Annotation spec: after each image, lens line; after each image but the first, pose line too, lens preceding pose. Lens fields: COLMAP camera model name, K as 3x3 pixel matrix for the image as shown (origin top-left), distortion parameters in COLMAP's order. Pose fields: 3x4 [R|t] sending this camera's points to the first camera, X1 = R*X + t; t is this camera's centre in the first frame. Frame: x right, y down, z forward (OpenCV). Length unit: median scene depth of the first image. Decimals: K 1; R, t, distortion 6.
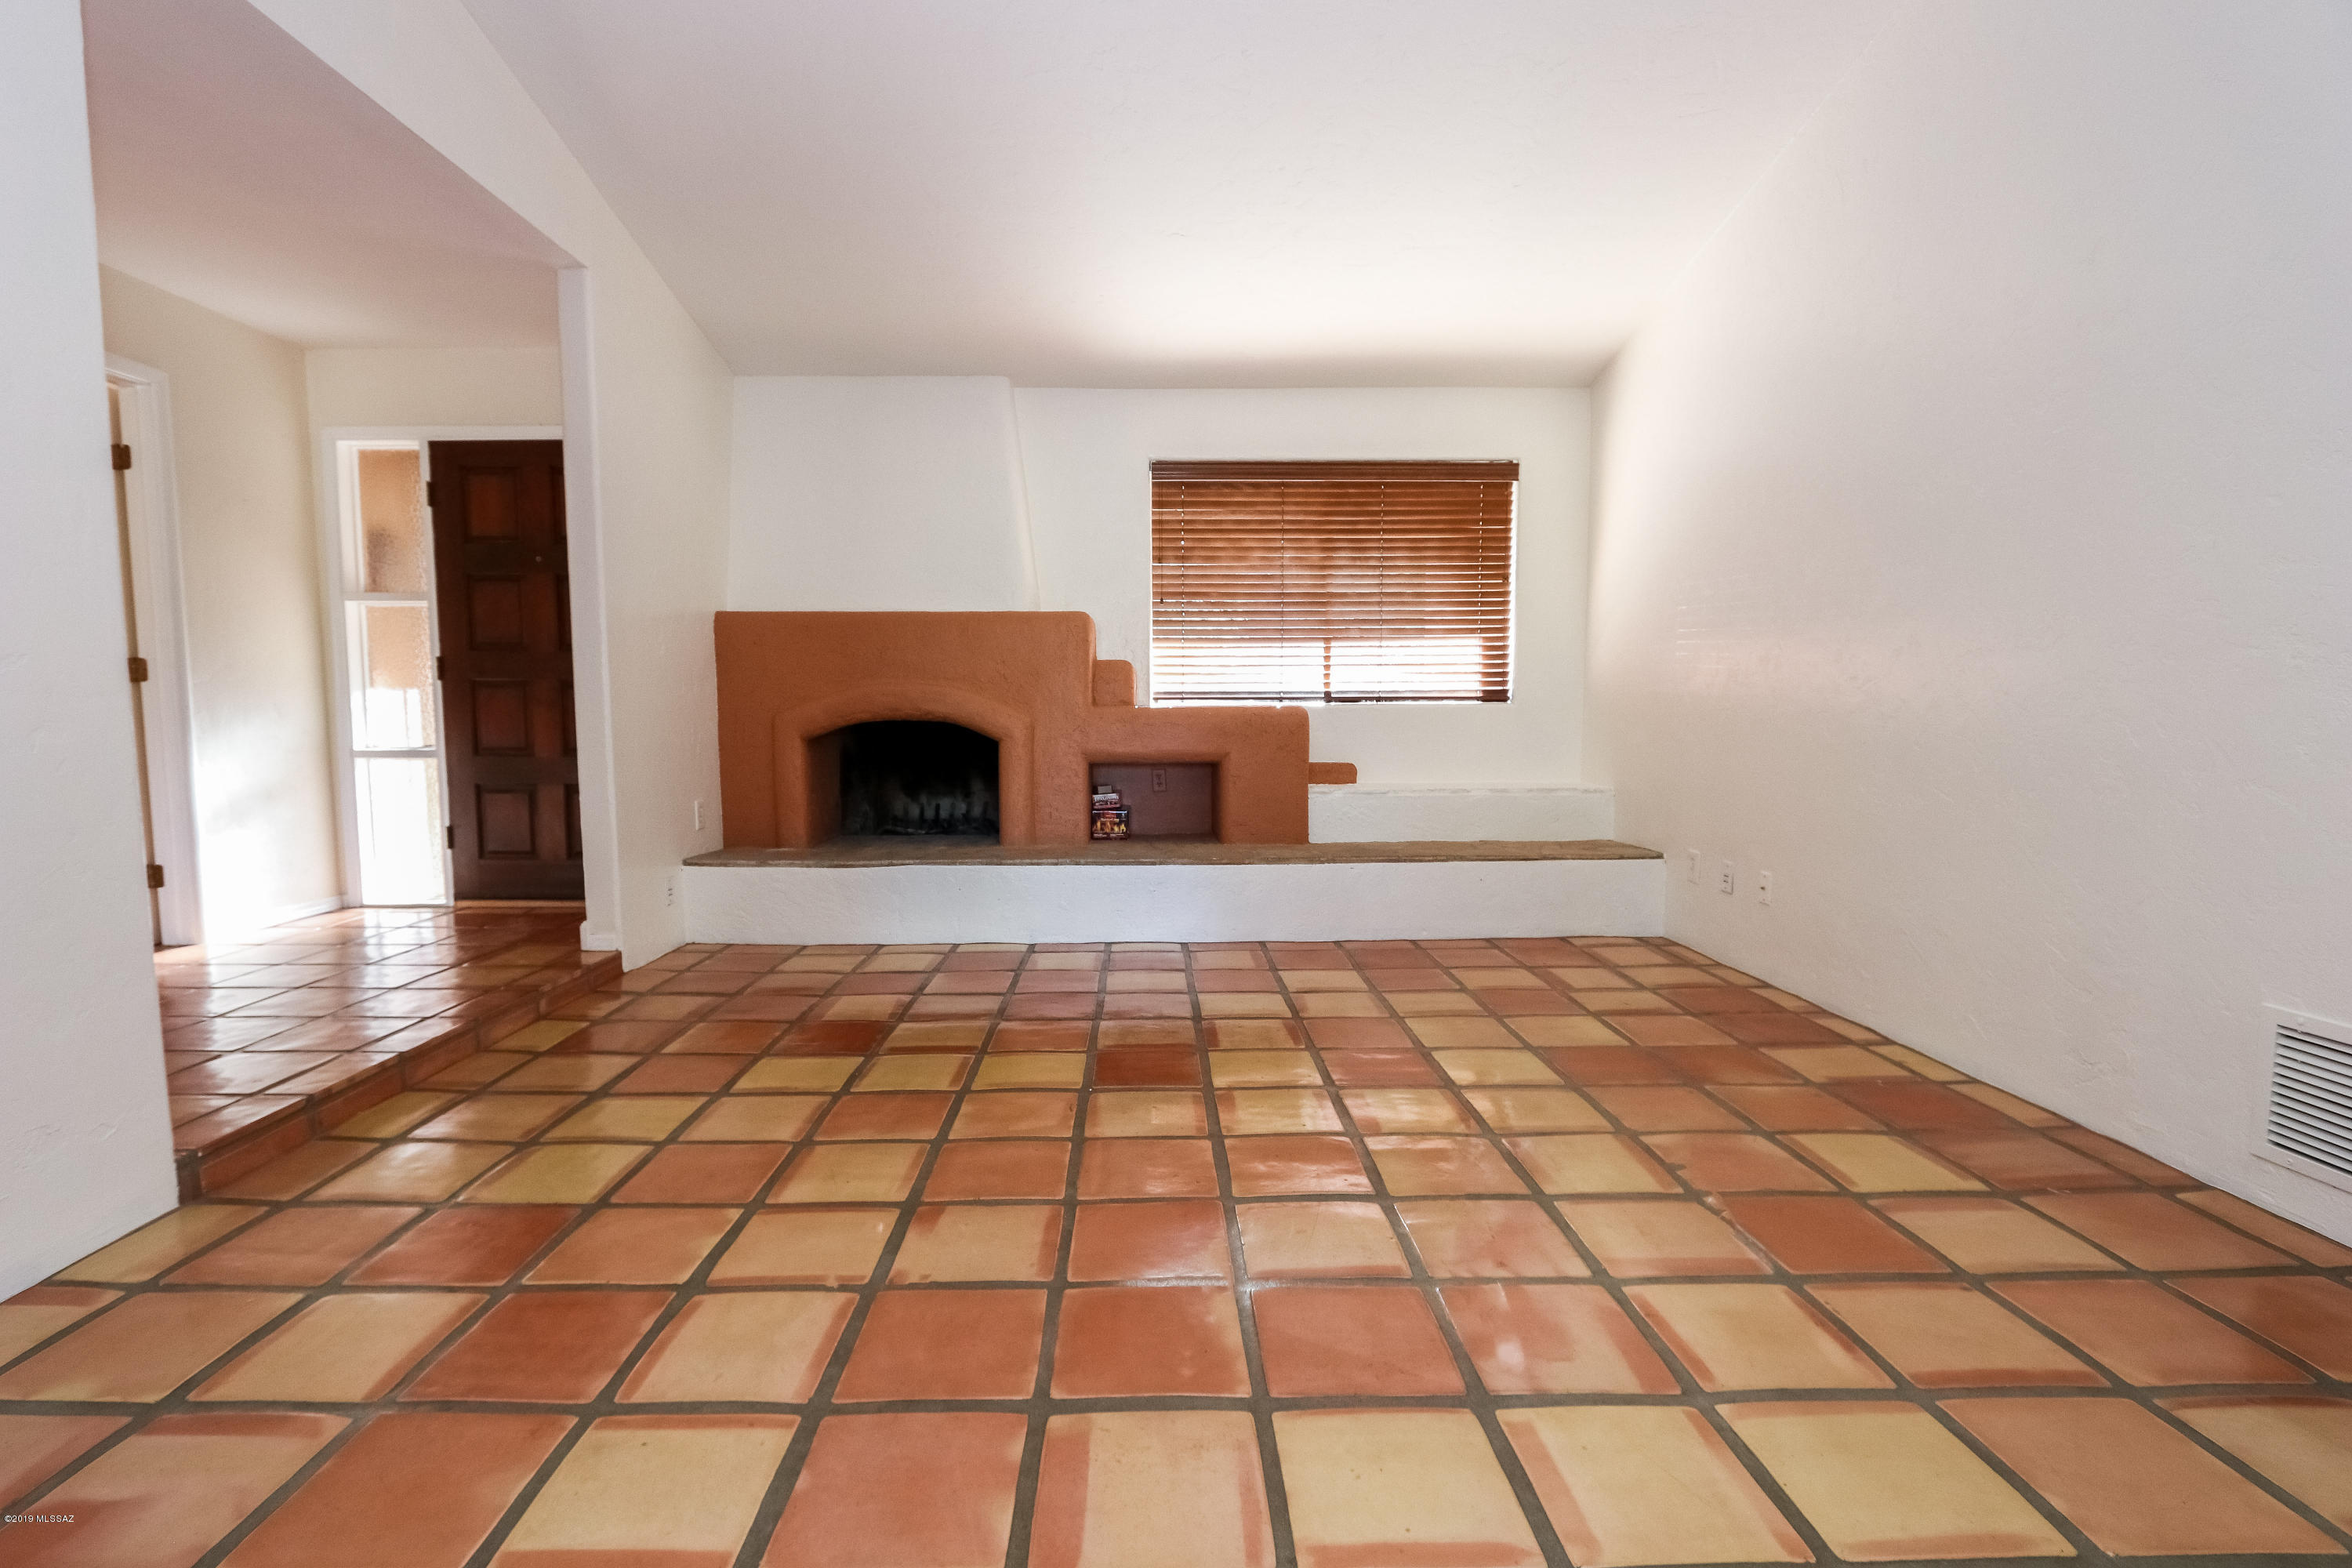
lens RADIAL K [[1087.3, 0, 1150.2], [0, 1087.3, 796.4], [0, 0, 1]] dist [-0.021201, 0.006000]
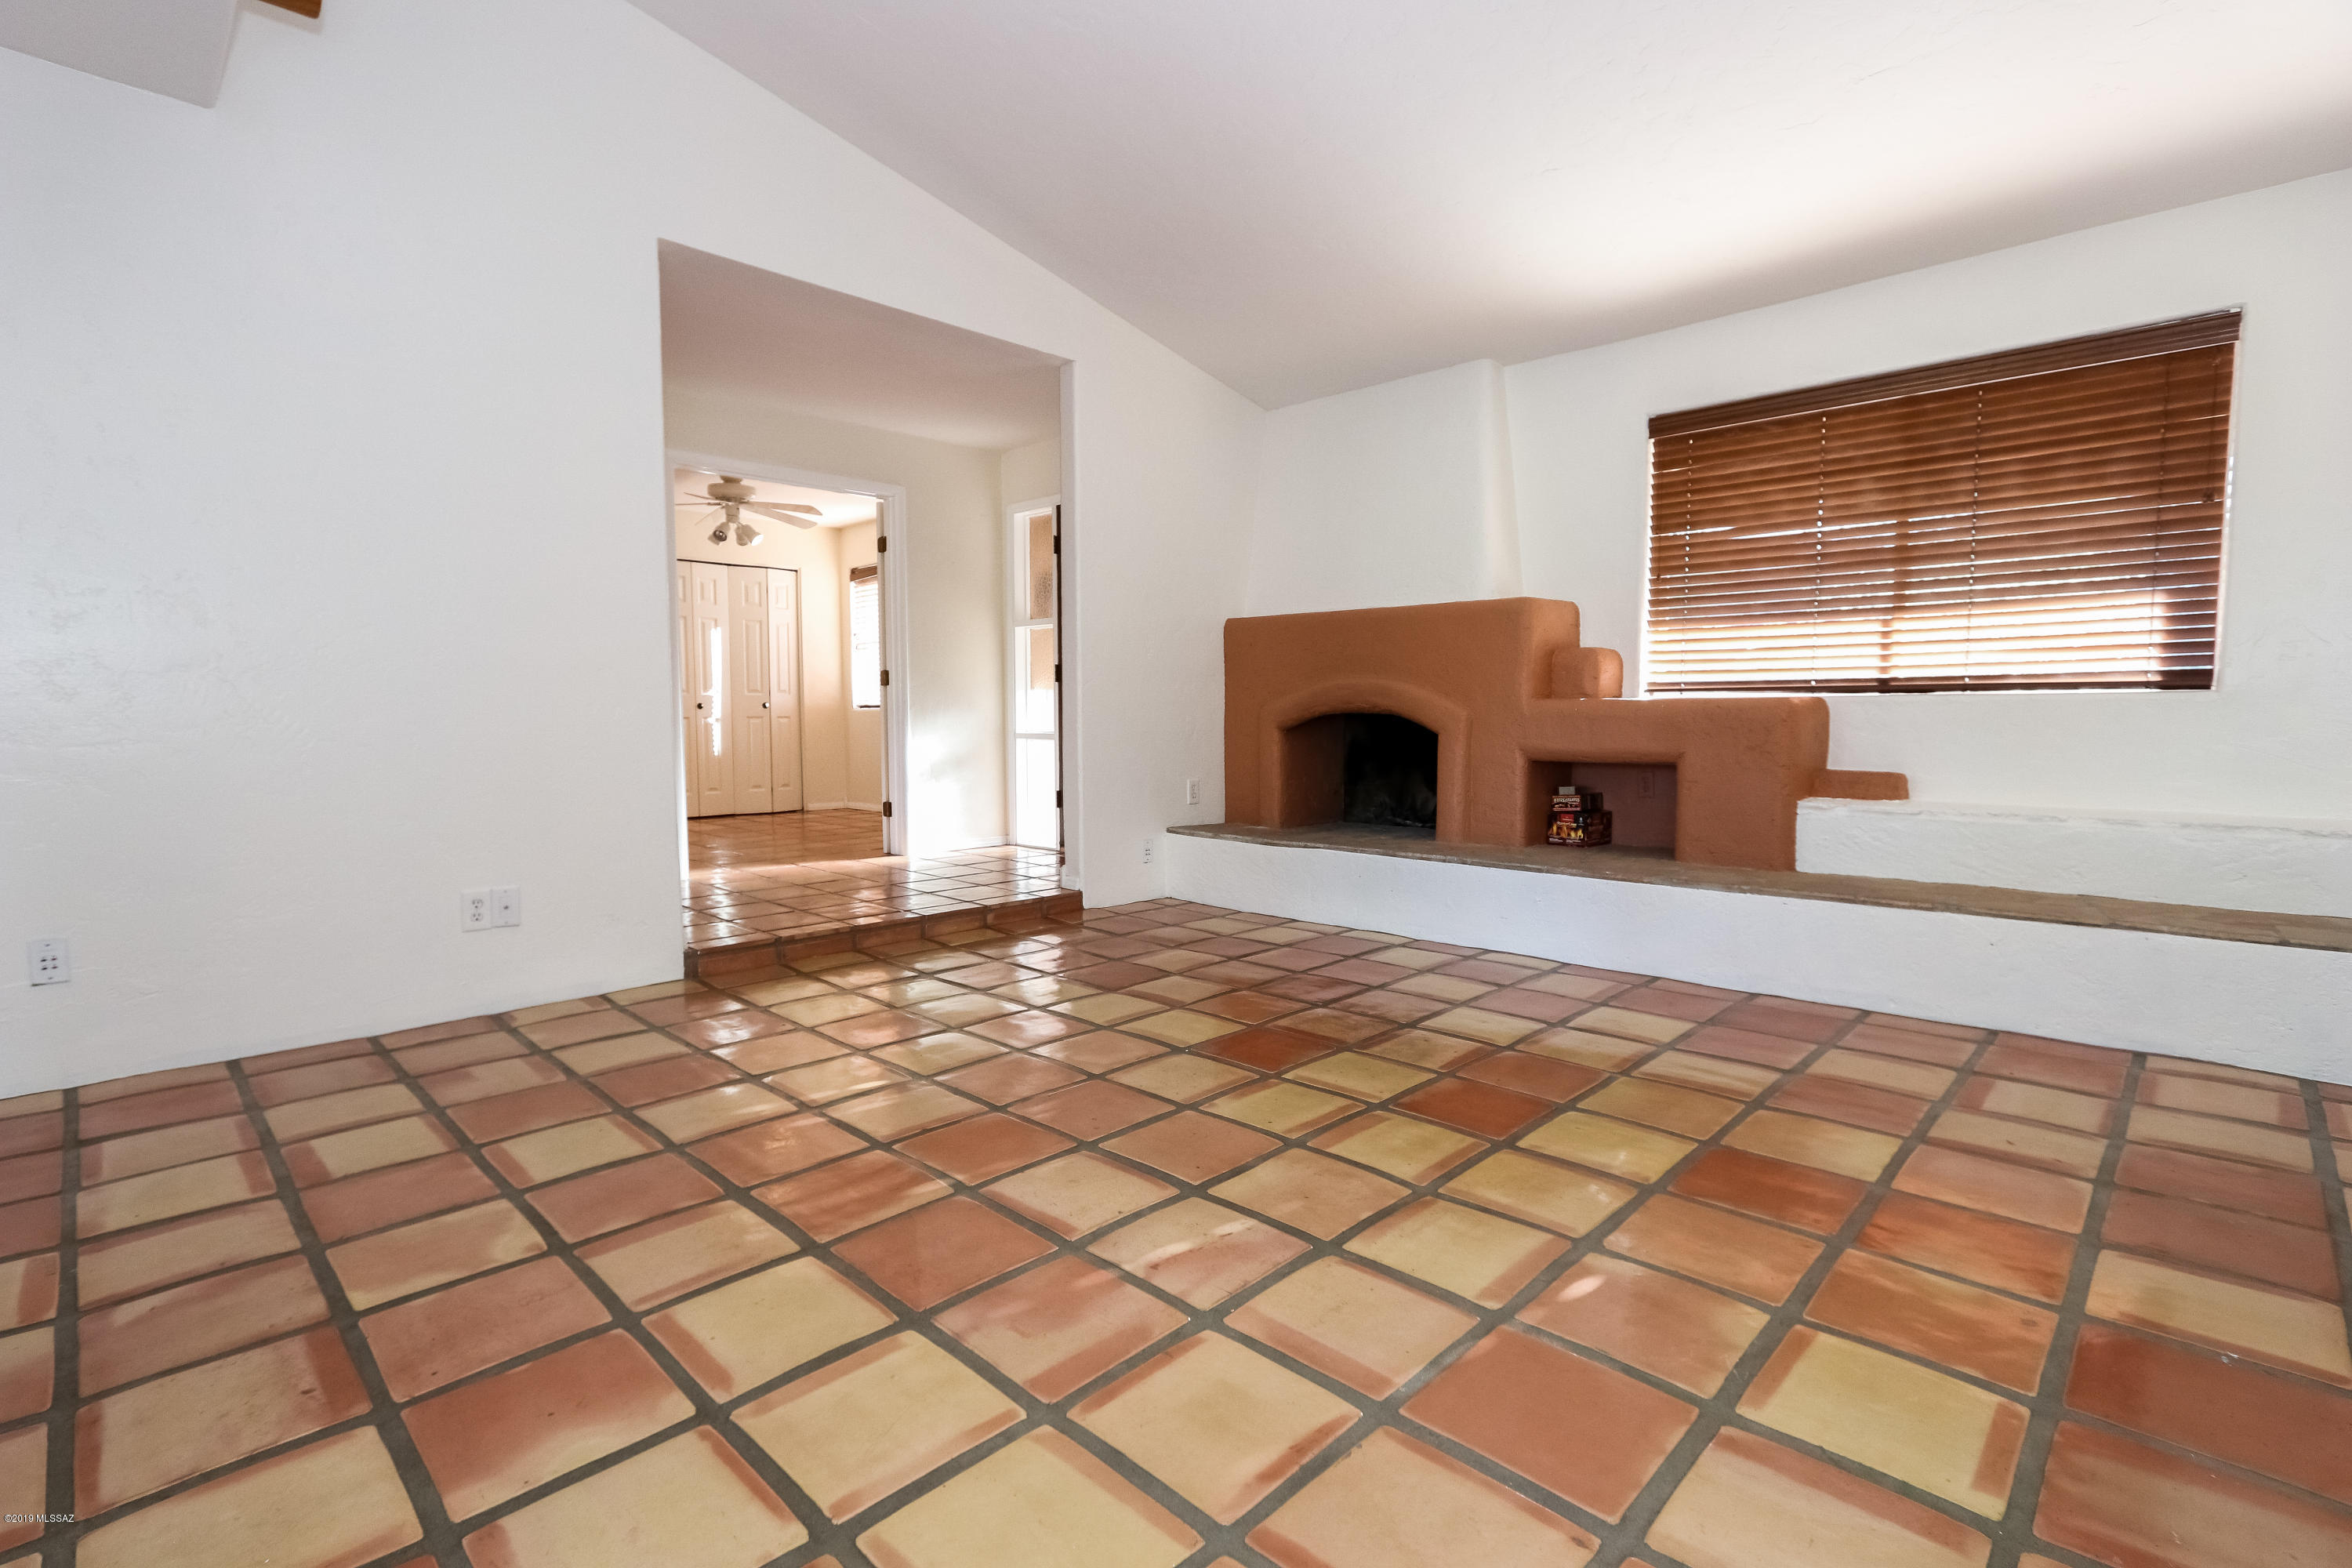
lens RADIAL K [[1087.3, 0, 1150.2], [0, 1087.3, 796.4], [0, 0, 1]] dist [-0.021201, 0.006000]
pose [[0.698990, 0.055741, -0.712956, 0.379364], [-0.058216, 0.998084, 0.020958, -0.000287], [0.712758, 0.026856, 0.700896, 0.122372]]
